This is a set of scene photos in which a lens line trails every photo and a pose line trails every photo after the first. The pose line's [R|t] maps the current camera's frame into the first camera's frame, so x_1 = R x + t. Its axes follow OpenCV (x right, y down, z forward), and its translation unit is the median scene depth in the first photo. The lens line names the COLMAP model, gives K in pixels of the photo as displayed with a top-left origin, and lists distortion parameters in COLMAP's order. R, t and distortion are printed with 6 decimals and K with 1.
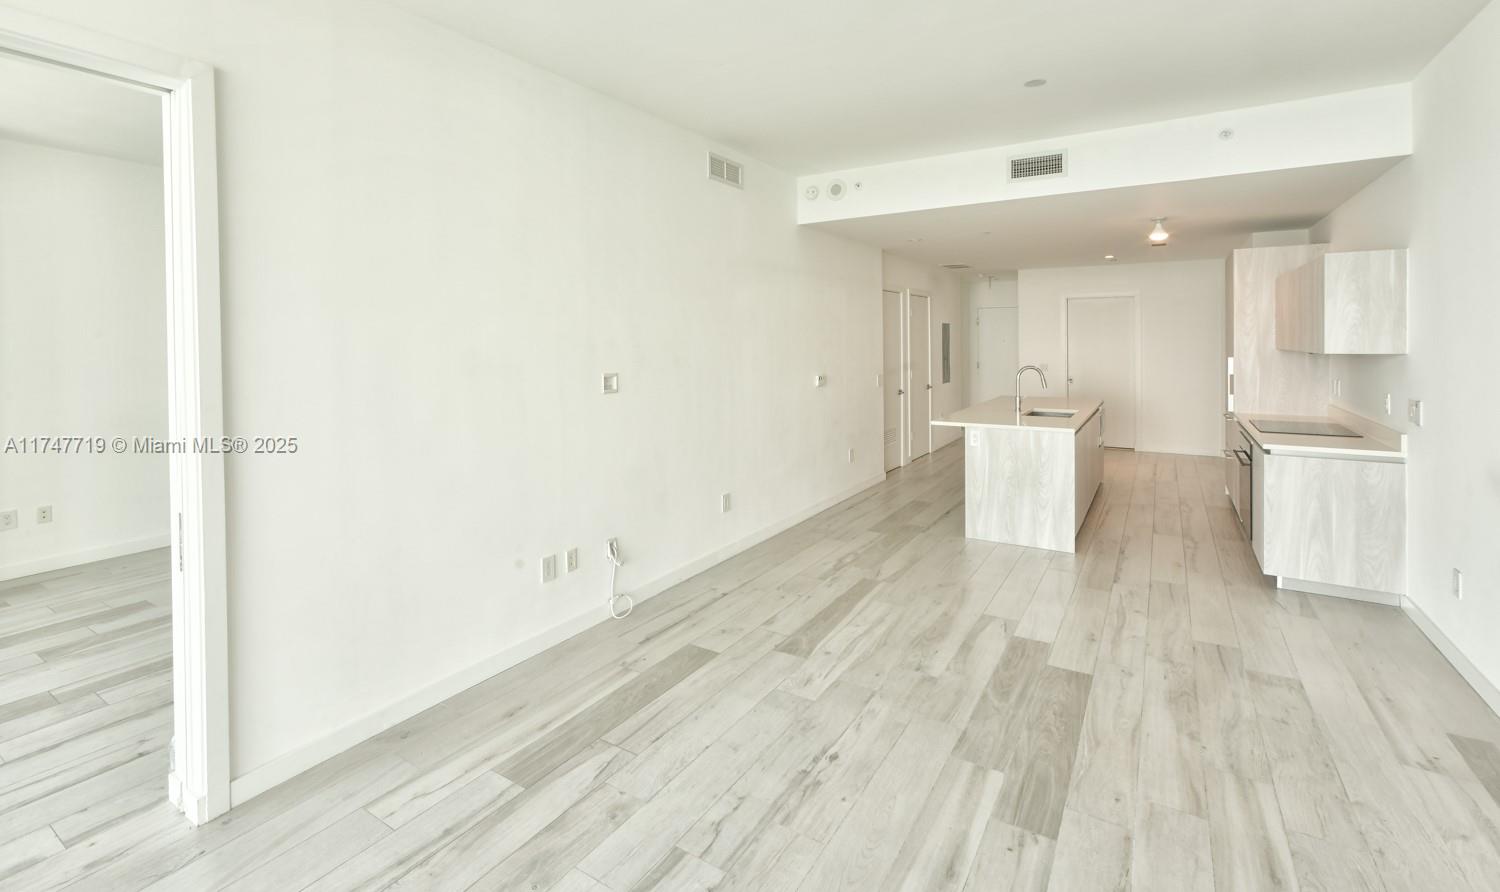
lens RADIAL K [[630.3, 0, 819.5], [0, 630.3, 344.5], [0, 0, 1]] dist [-0.011353, 0.004701]
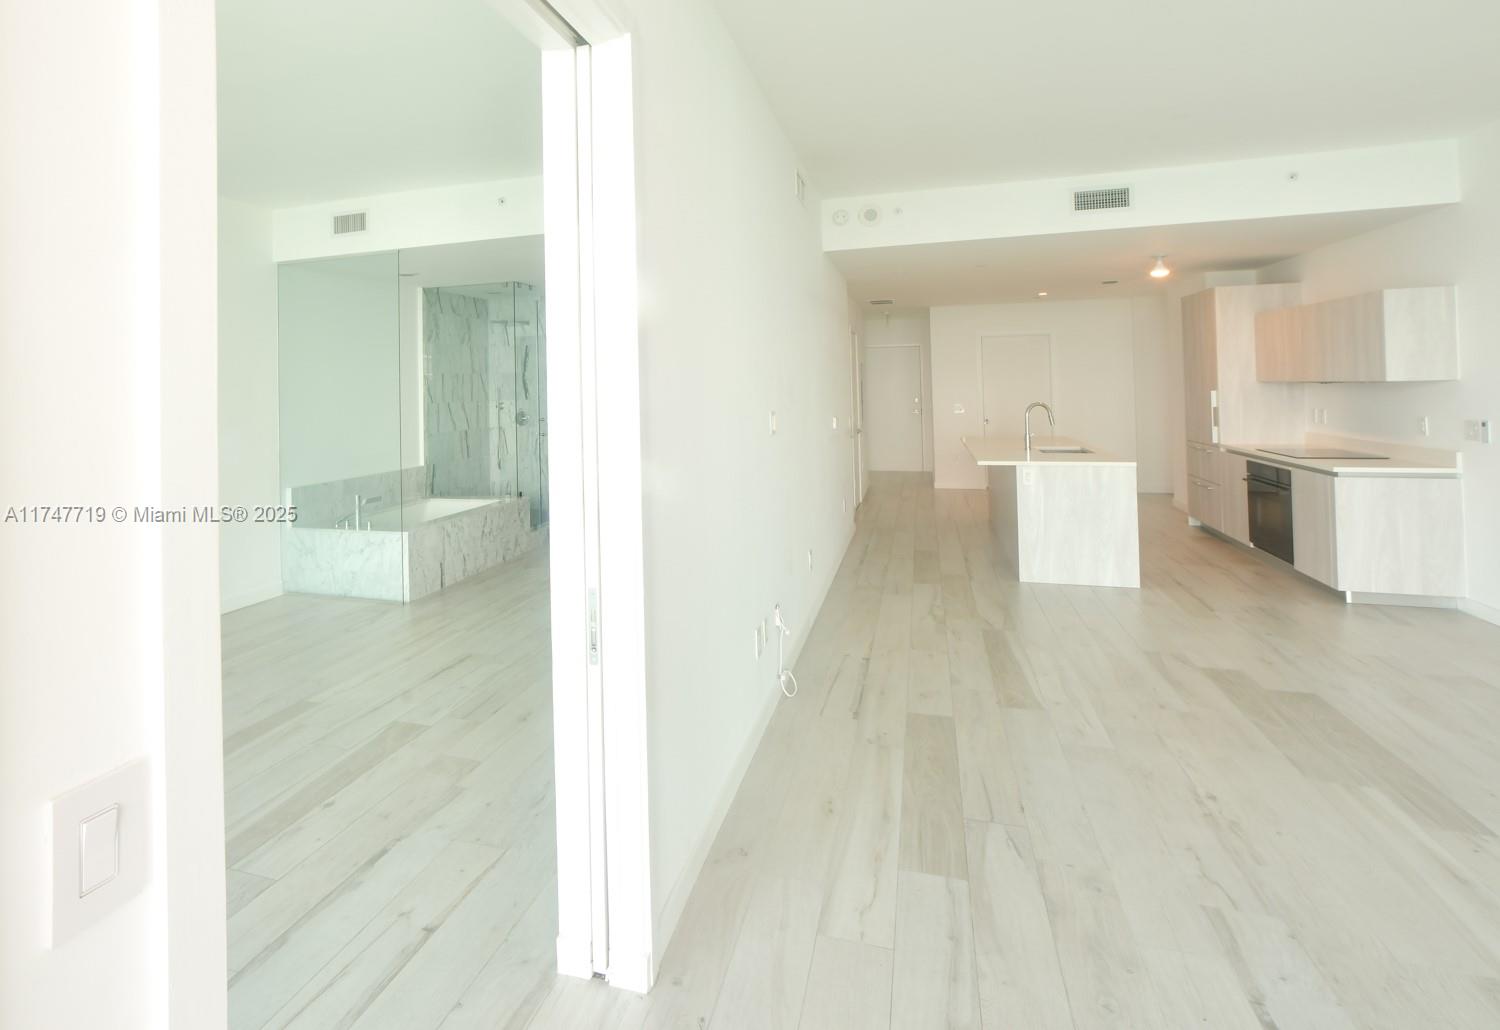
lens RADIAL K [[710.7, 0, 690.0], [0, 710.7, 373.8], [0, 0, 1]] dist [-0.008847, 0.004540]
pose [[0.975289, -0.008281, 0.220776, -0.653112], [0.014852, 0.999494, -0.028120, 0.018500], [-0.220432, 0.030704, 0.974919, 0.066587]]
